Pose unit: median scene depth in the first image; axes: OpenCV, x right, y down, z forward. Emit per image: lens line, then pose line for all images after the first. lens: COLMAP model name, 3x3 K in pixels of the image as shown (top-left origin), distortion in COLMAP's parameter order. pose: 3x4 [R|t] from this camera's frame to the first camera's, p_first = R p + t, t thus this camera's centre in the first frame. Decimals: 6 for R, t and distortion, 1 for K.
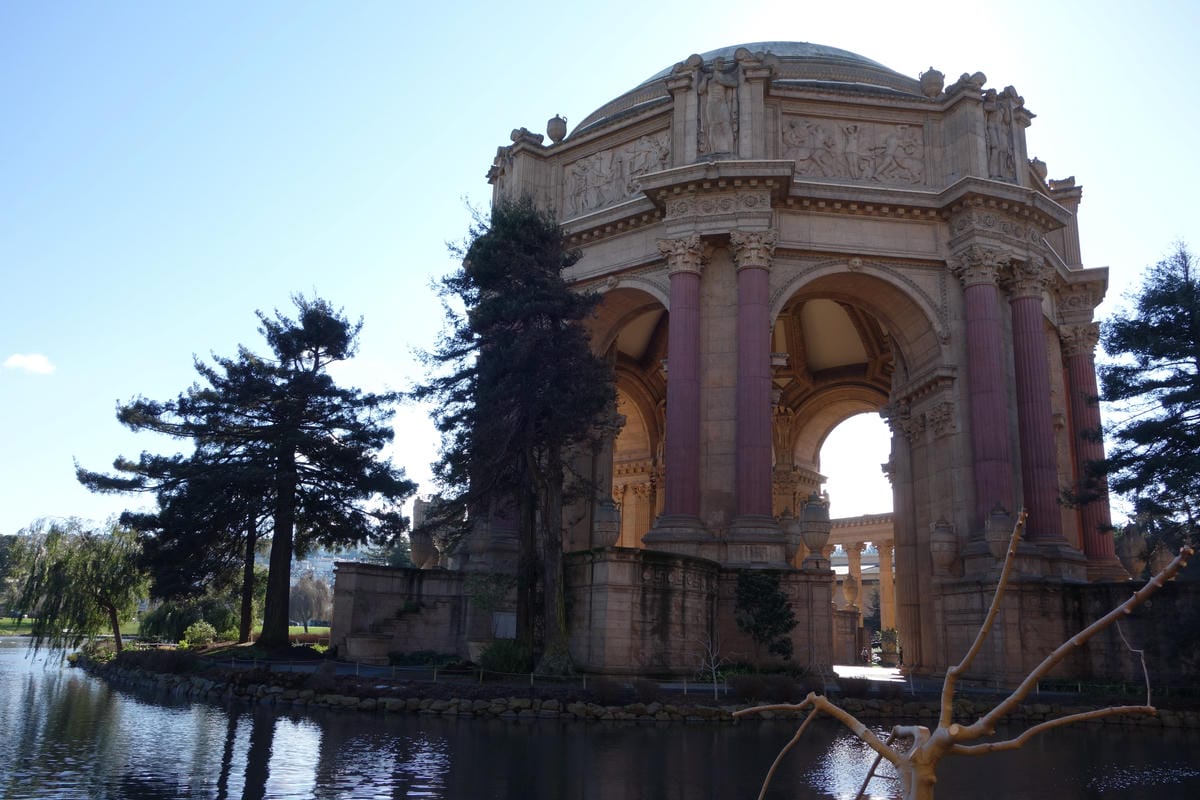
lens RADIAL K [[943.6, 0, 600.0], [0, 943.6, 400.0], [0, 0, 1]] dist [-0.000348, 0.000265]
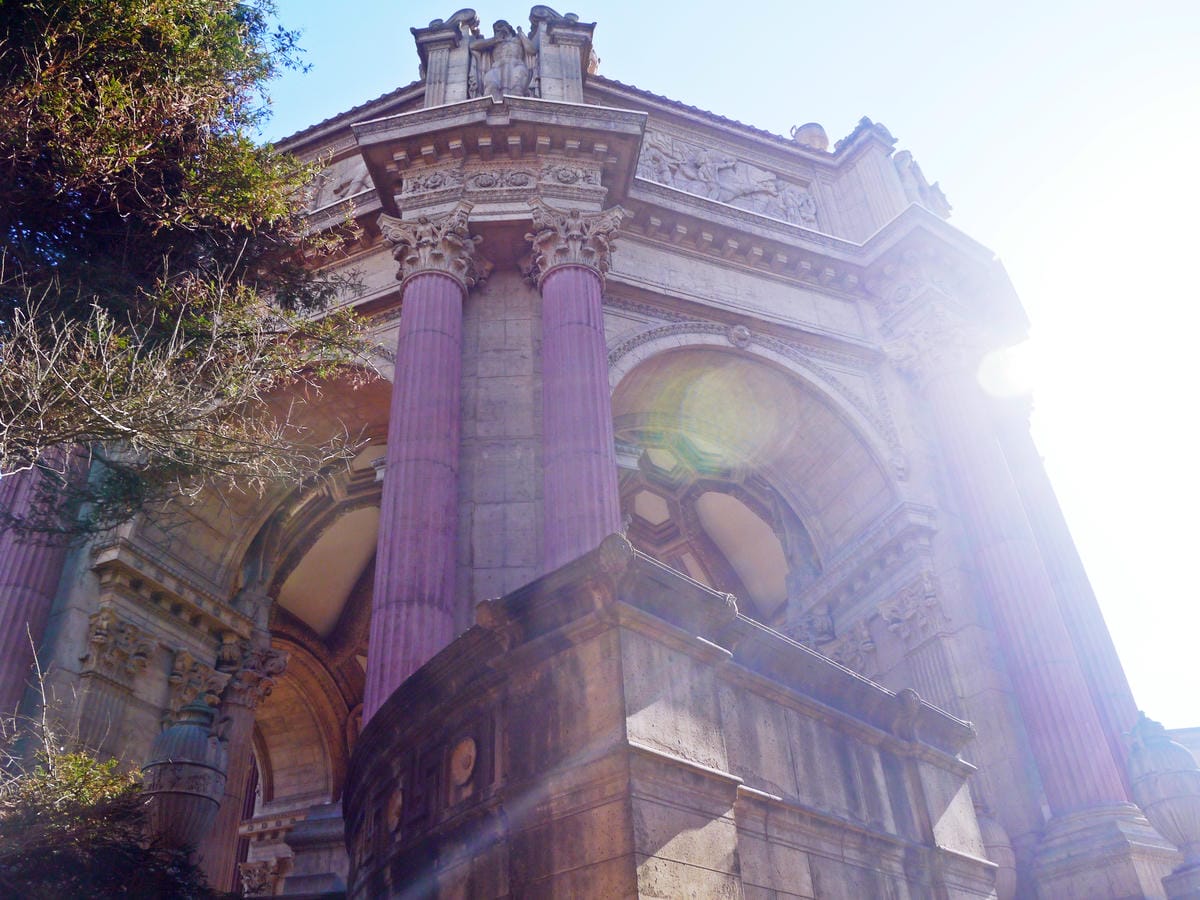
lens RADIAL K [[987.2, 0, 600.0], [0, 987.2, 450.0], [0, 0, 1]] dist [-0.052980, -0.000084]
pose [[0.956763, 0.096803, 0.274287, 0.039267], [0.016161, 0.923846, -0.382423, 0.140655], [-0.290419, 0.370321, 0.882337, 0.543375]]
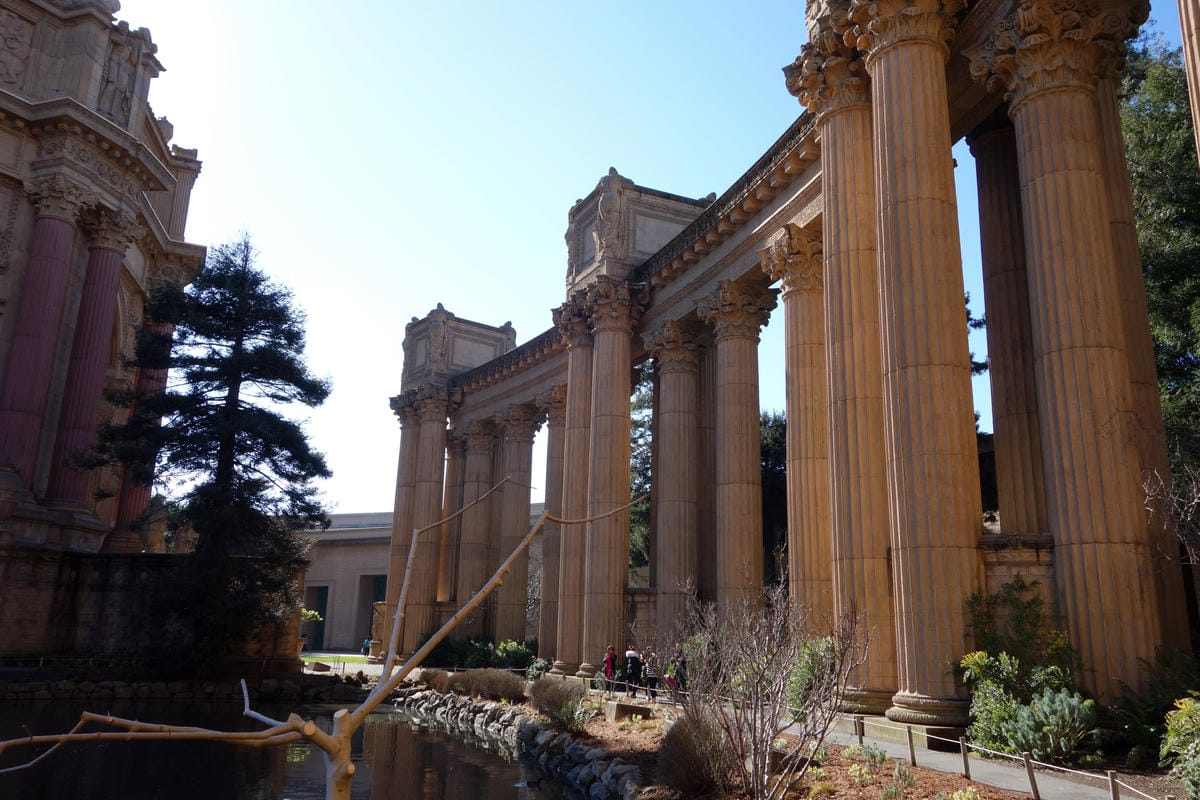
lens RADIAL K [[943.6, 0, 600.0], [0, 943.6, 400.0], [0, 0, 1]] dist [-0.000348, 0.000265]
pose [[0.633524, 0.175924, 0.753458, 0.082969], [-0.193618, 0.978871, -0.065757, 0.005100], [-0.749106, -0.104224, 0.654200, 0.005533]]
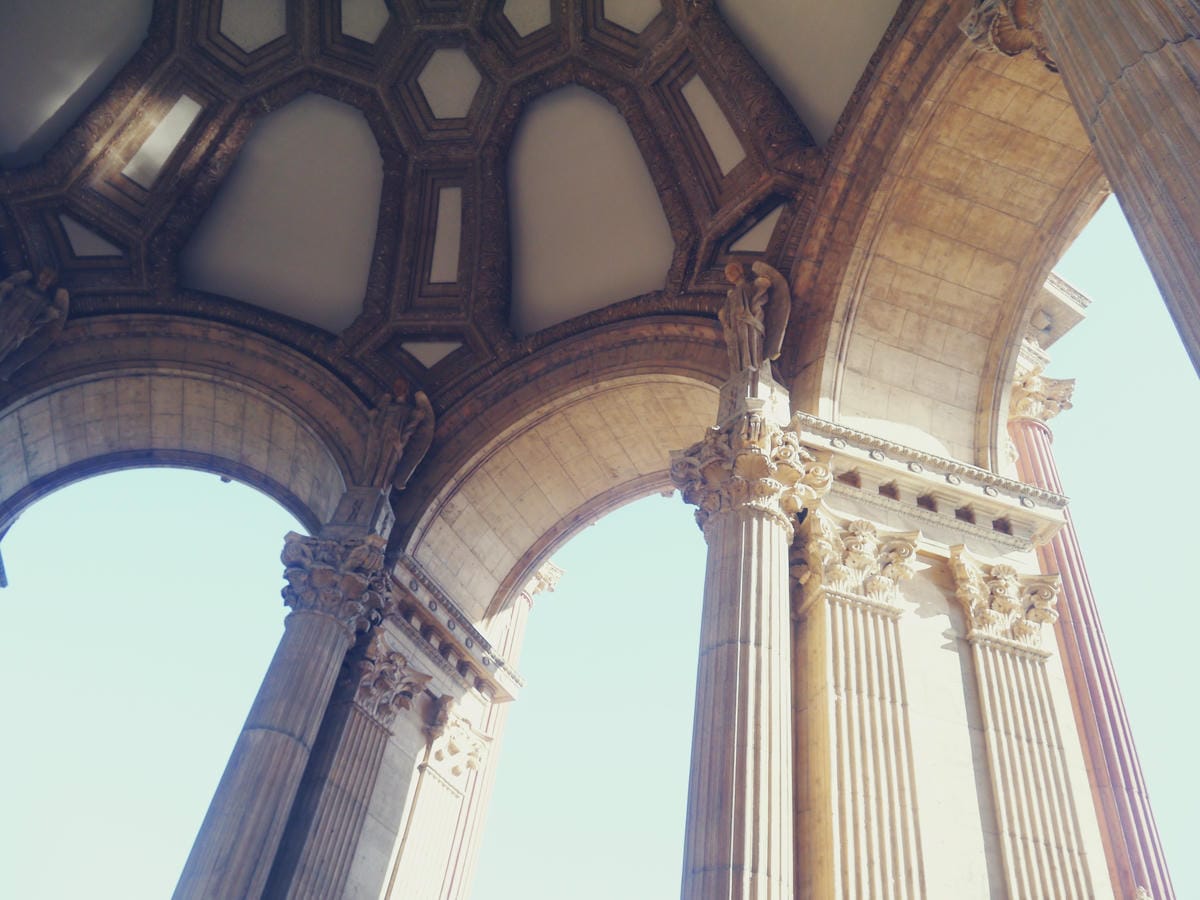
lens RADIAL K [[987.2, 0, 600.0], [0, 987.2, 450.0], [0, 0, 1]] dist [-0.052980, -0.000084]
pose [[0.825500, -0.348138, -0.444241, 0.415673], [0.044933, 0.825138, -0.563141, 0.321988], [0.562611, 0.444912, 0.696794, 1.253719]]
